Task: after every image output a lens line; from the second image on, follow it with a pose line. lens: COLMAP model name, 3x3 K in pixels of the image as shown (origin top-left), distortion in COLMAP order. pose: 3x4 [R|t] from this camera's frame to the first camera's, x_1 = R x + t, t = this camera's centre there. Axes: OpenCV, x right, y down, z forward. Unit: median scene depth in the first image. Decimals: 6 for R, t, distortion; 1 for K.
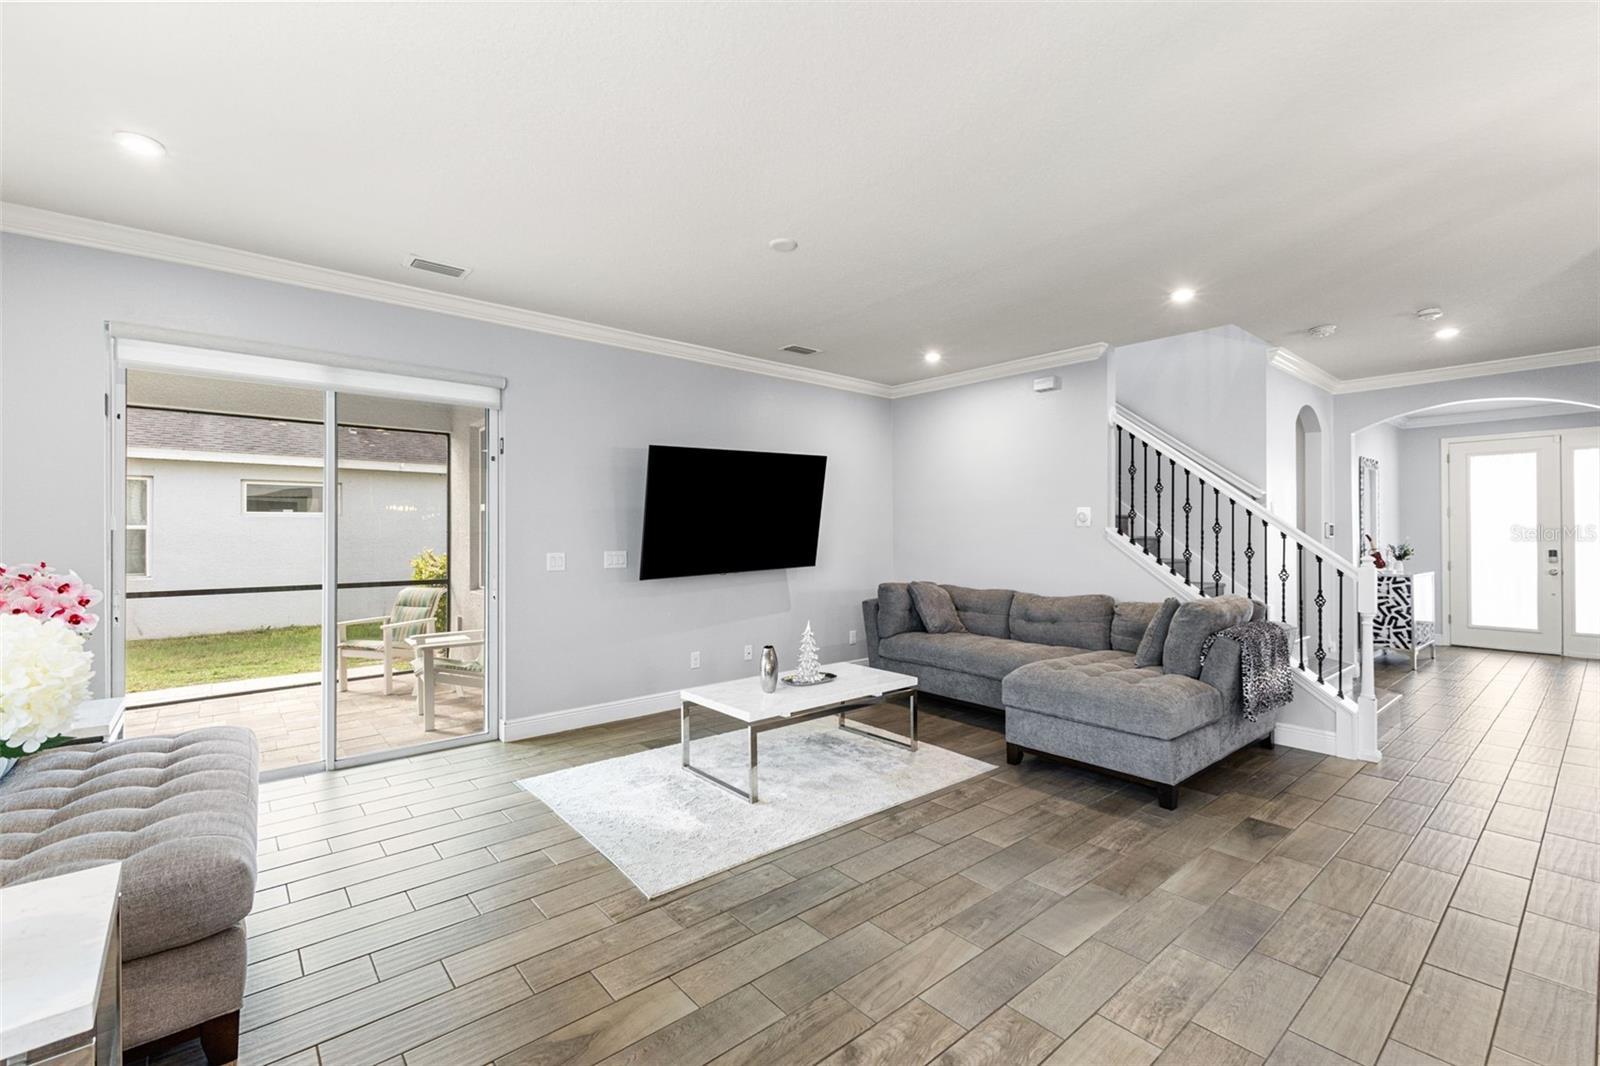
lens RADIAL K [[689.5, 0, 809.0], [0, 689.5, 527.9], [0, 0, 1]] dist [0.007747, 0.000518]
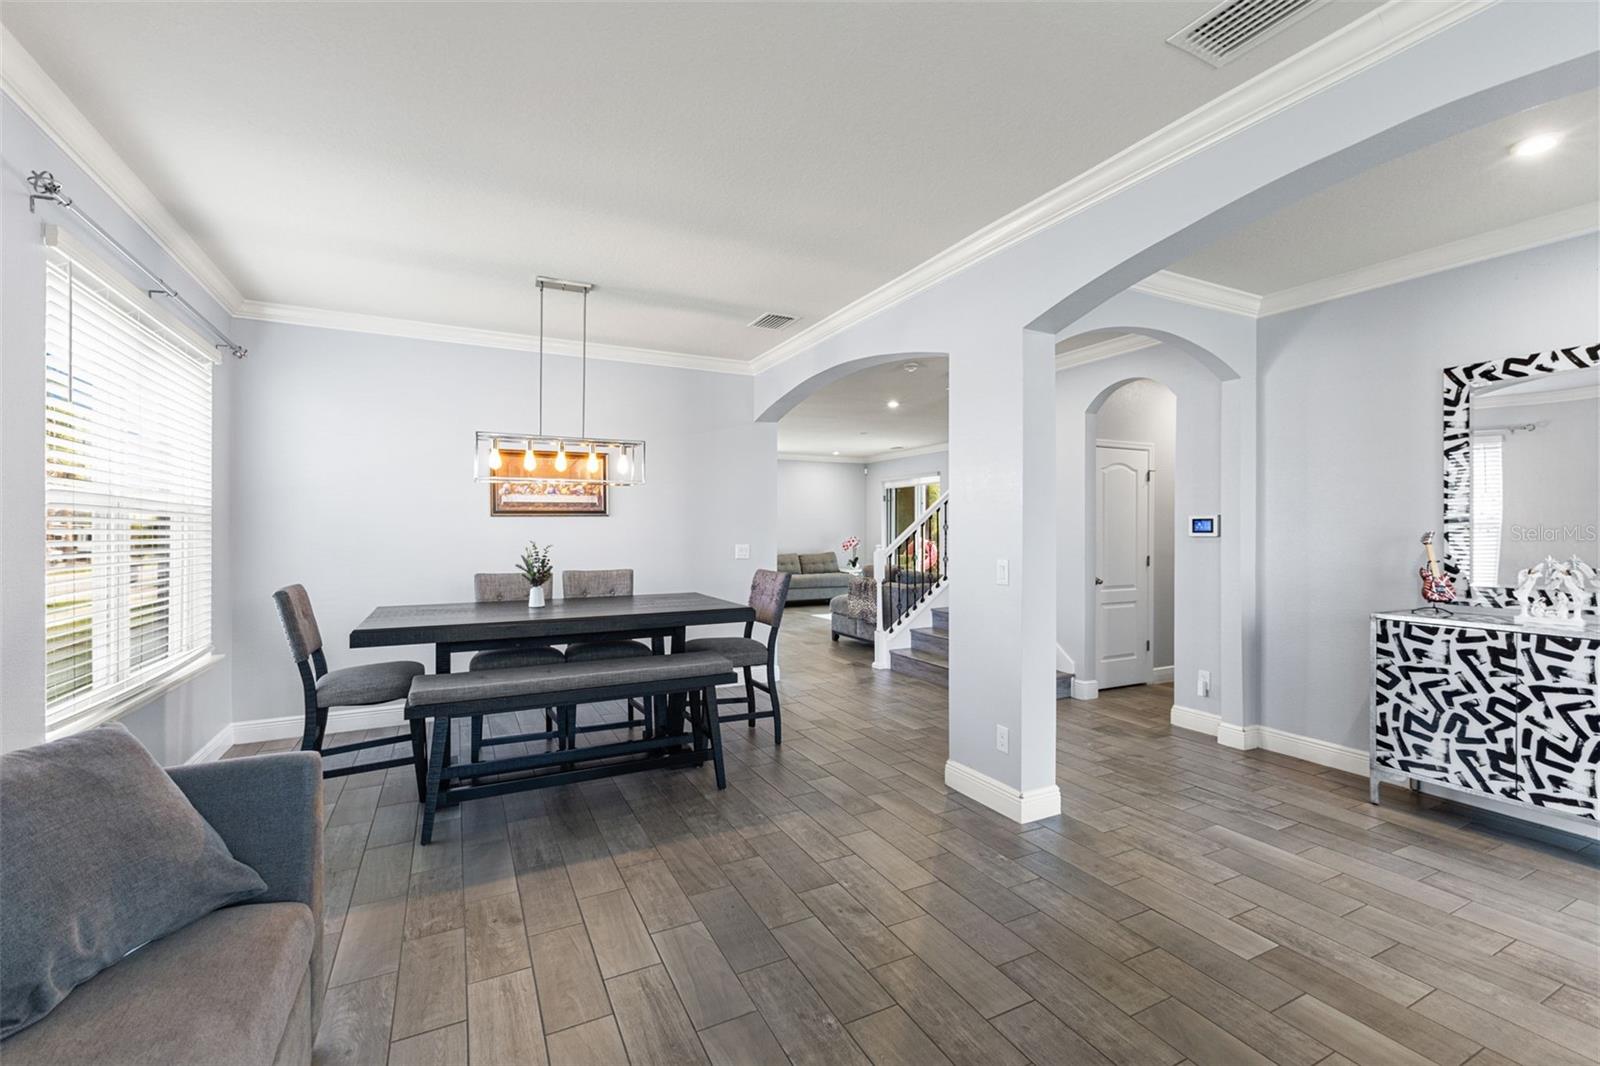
lens RADIAL K [[689.5, 0, 813.4], [0, 689.5, 528.2], [0, 0, 1]] dist [0.007747, 0.000518]
pose [[-0.224606, -0.006001, -0.974431, 1.854877], [0.004175, 0.999966, -0.007120, 0.011152], [0.974441, -0.005668, -0.224574, 0.933810]]
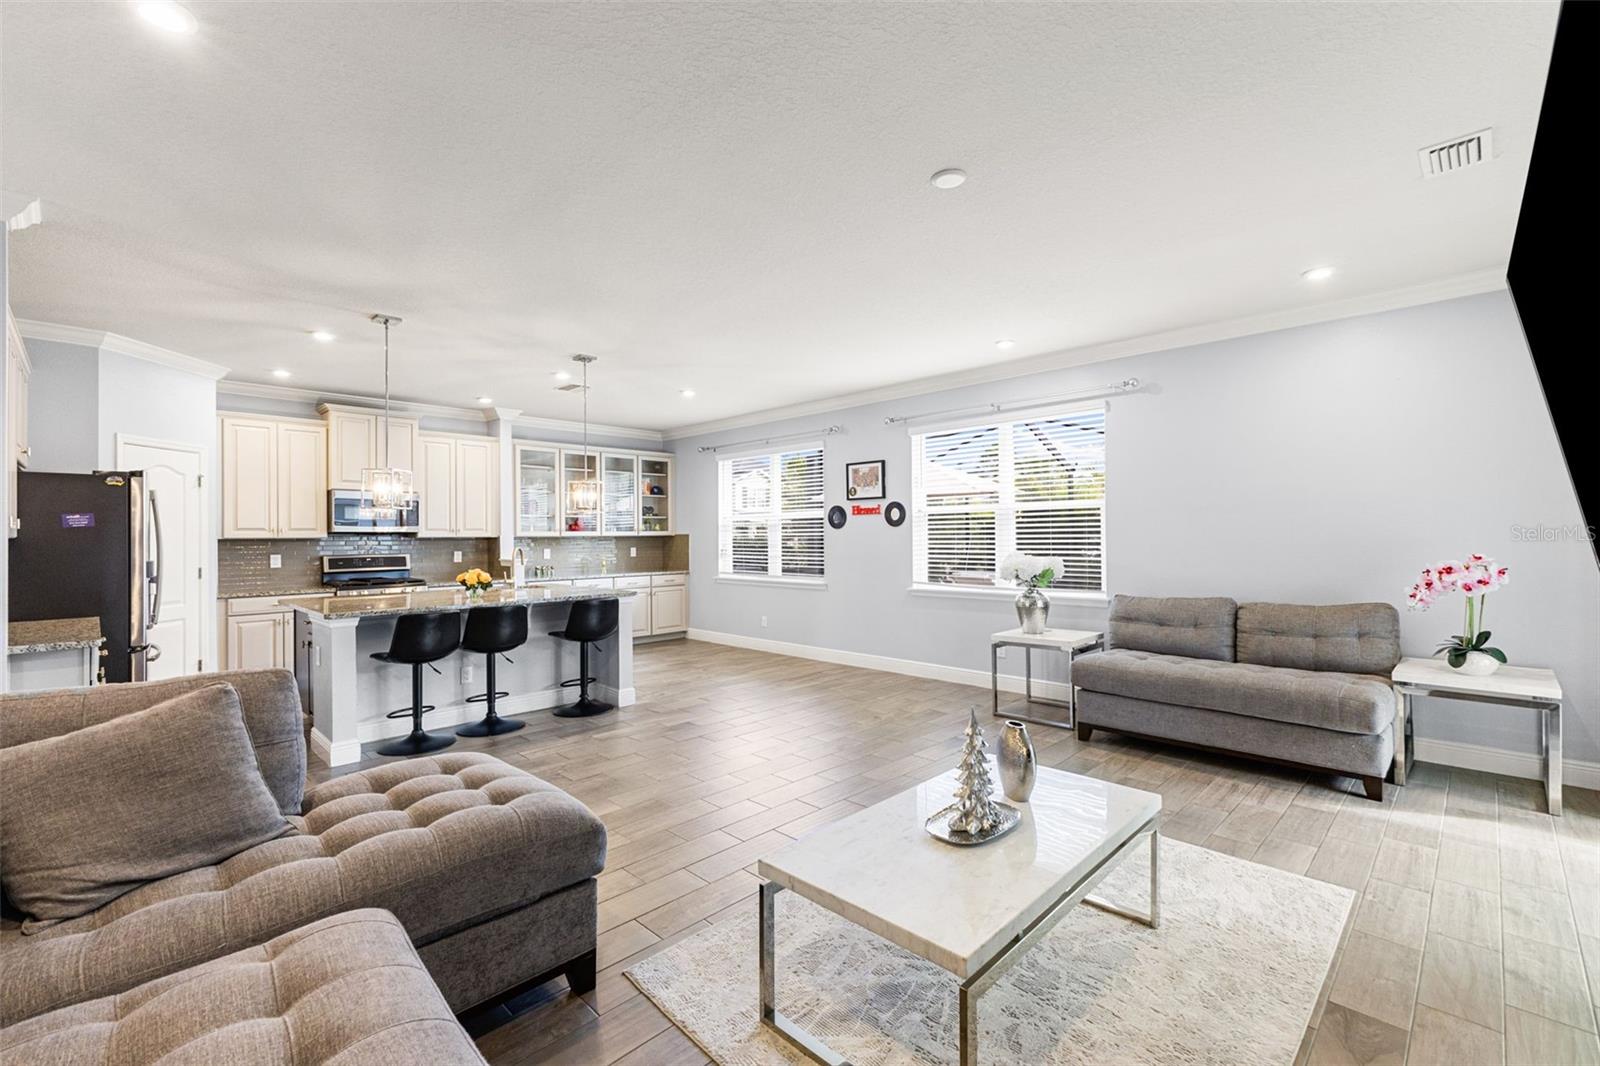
lens RADIAL K [[689.5, 0, 803.9], [0, 689.5, 529.0], [0, 0, 1]] dist [0.007747, 0.000518]
pose [[-0.996567, 0.005875, -0.082585, 0.132656], [0.007023, 0.999883, -0.013611, 0.002428], [0.082496, -0.014145, -0.996491, 1.153196]]
